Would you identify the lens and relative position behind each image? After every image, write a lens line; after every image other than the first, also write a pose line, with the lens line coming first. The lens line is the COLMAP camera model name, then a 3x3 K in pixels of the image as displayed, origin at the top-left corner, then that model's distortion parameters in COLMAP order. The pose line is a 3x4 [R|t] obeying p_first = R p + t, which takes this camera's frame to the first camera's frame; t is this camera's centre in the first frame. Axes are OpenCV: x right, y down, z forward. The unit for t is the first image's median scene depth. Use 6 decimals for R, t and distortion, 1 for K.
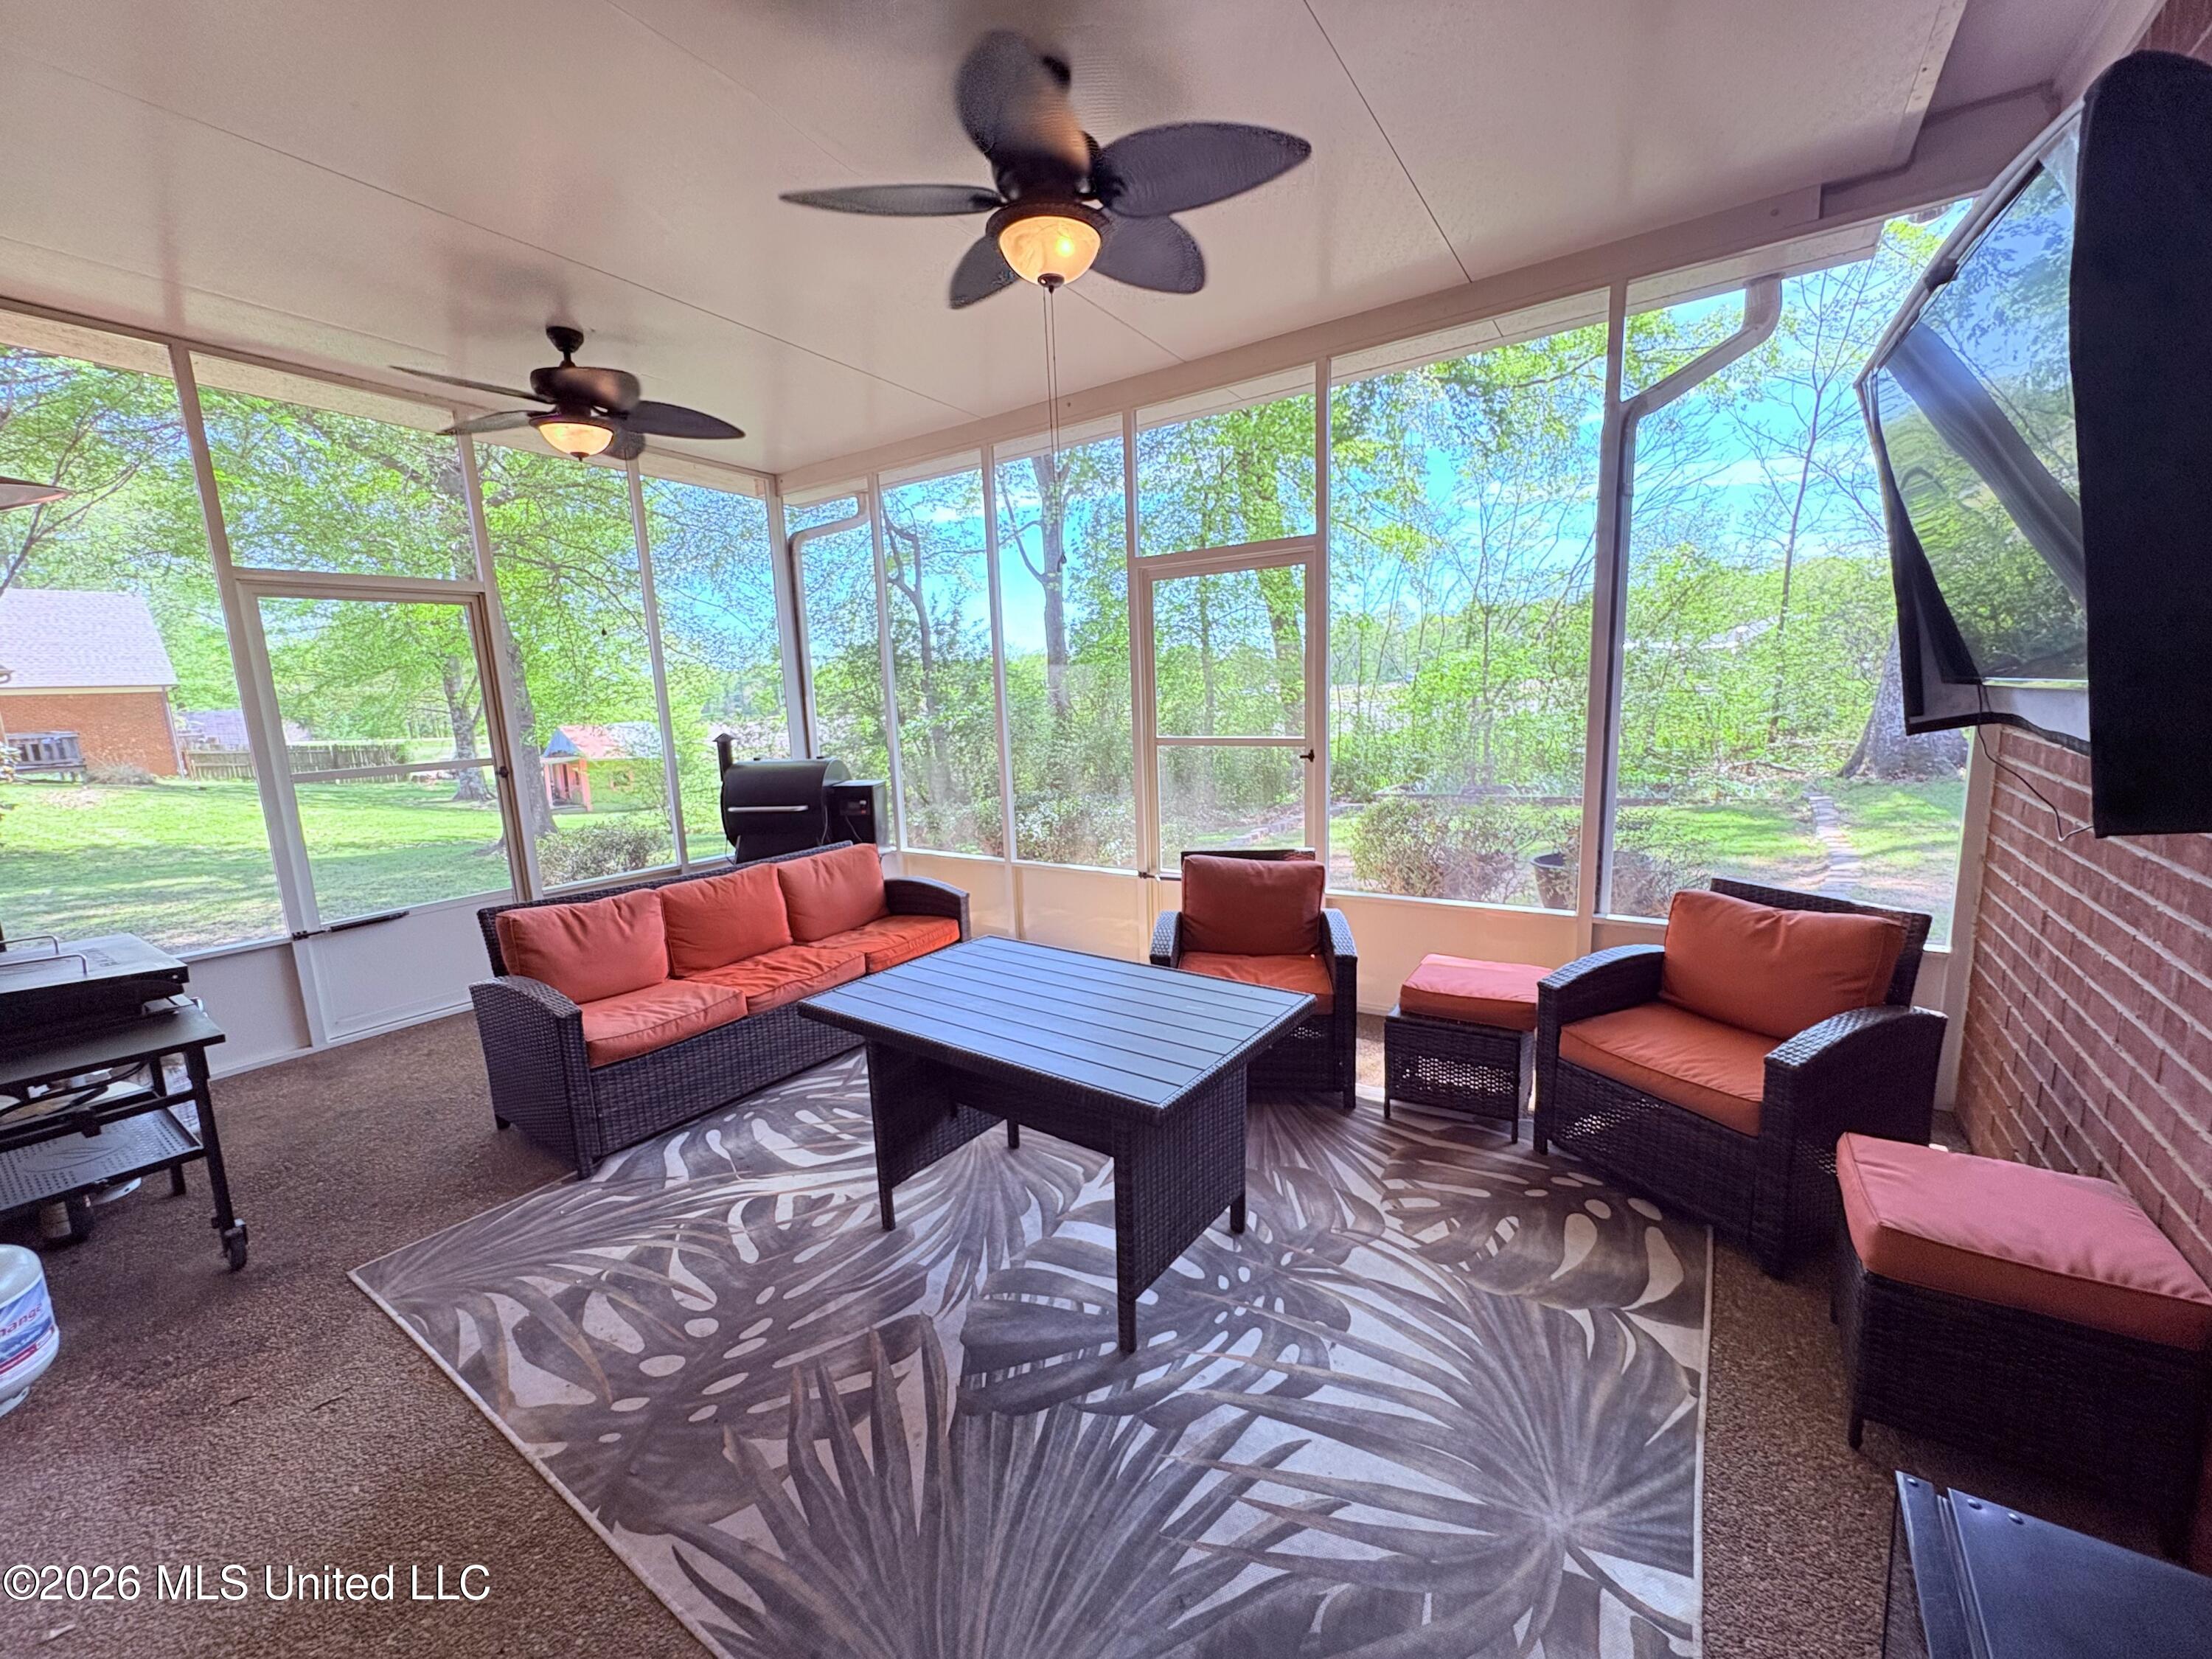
lens RADIAL K [[877.9, 0, 1110.5], [0, 877.9, 829.0], [0, 0, 1]] dist [0.000668, -0.000145]
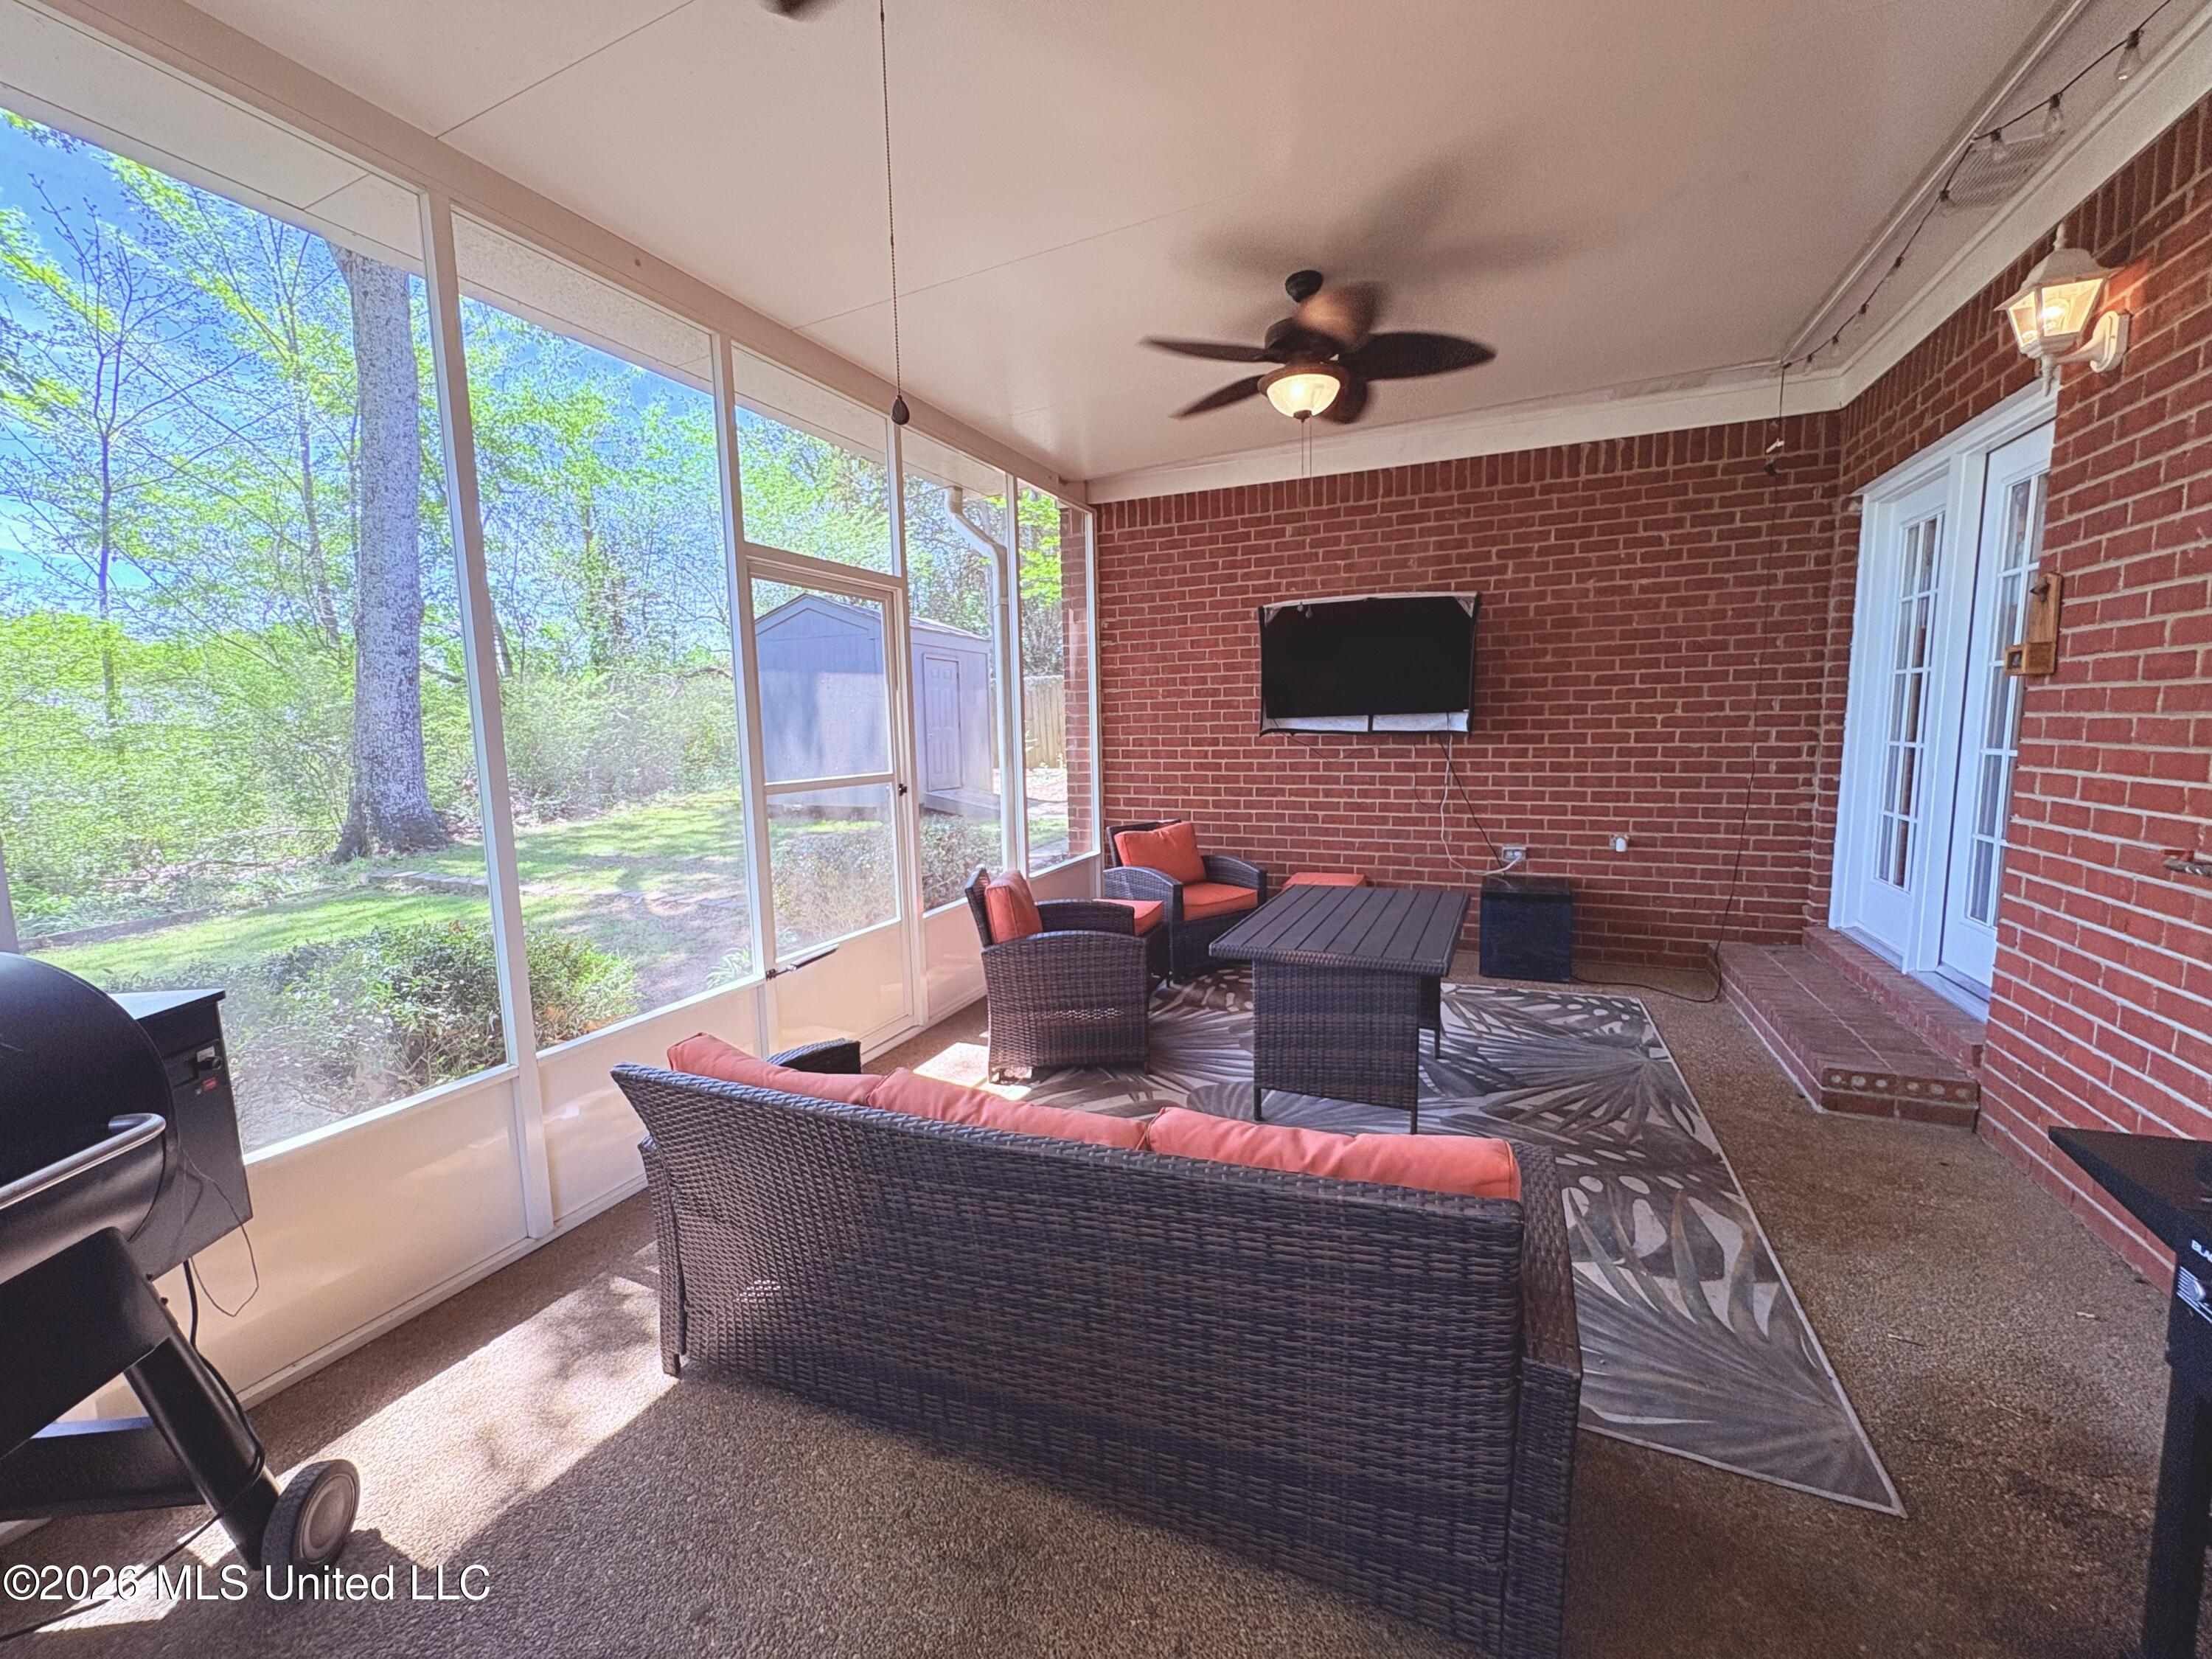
lens RADIAL K [[877.9, 0, 1104.8], [0, 877.9, 829.2], [0, 0, 1]] dist [0.000668, -0.000145]
pose [[-0.179680, -0.073945, 0.980942, -1.574314], [0.192139, 0.975327, 0.108716, -0.199038], [-0.964779, 0.208011, -0.161039, 1.817089]]
